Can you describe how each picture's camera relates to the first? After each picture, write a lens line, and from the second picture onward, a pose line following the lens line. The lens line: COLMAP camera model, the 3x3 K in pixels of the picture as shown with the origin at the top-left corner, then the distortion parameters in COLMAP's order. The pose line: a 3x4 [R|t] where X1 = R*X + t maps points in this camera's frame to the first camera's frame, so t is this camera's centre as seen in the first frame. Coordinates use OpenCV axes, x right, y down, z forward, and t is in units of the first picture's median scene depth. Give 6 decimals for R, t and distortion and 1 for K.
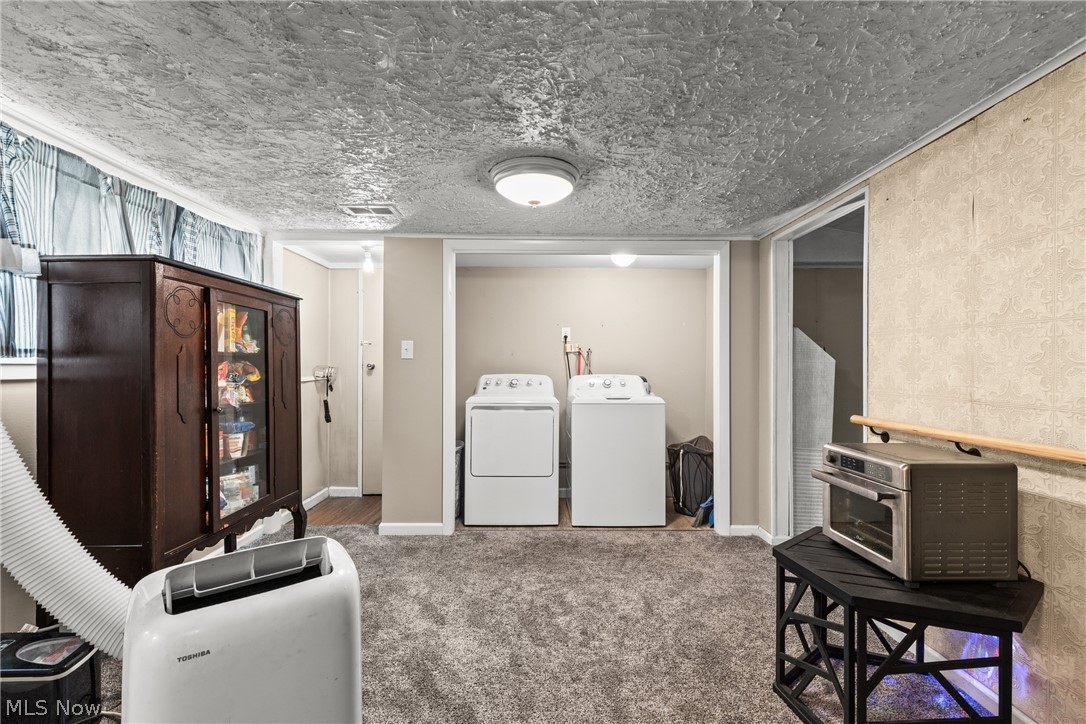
lens RADIAL K [[487.3, 0, 544.1], [0, 487.3, 364.9], [0, 0, 1]] dist [0.009426, -0.001316]
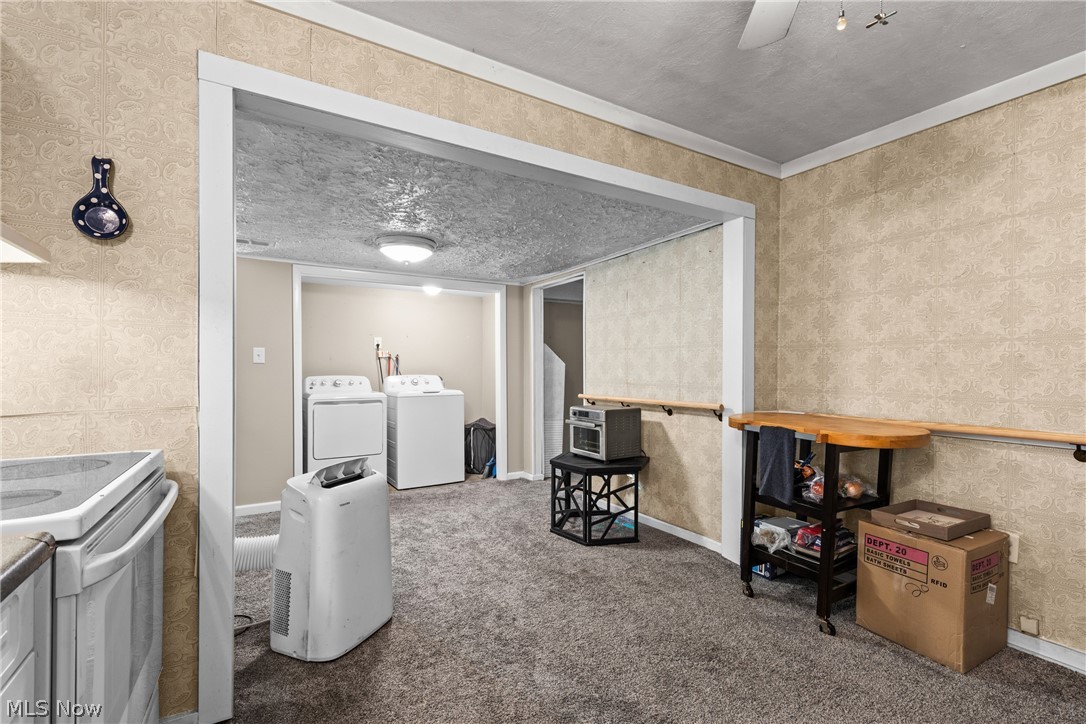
lens RADIAL K [[487.3, 0, 543.4], [0, 487.3, 369.3], [0, 0, 1]] dist [0.009426, -0.001316]
pose [[0.860759, -0.007622, 0.508956, -0.401907], [0.004861, 0.999965, 0.006754, -0.003891], [-0.508990, -0.003340, 0.860766, -0.493033]]
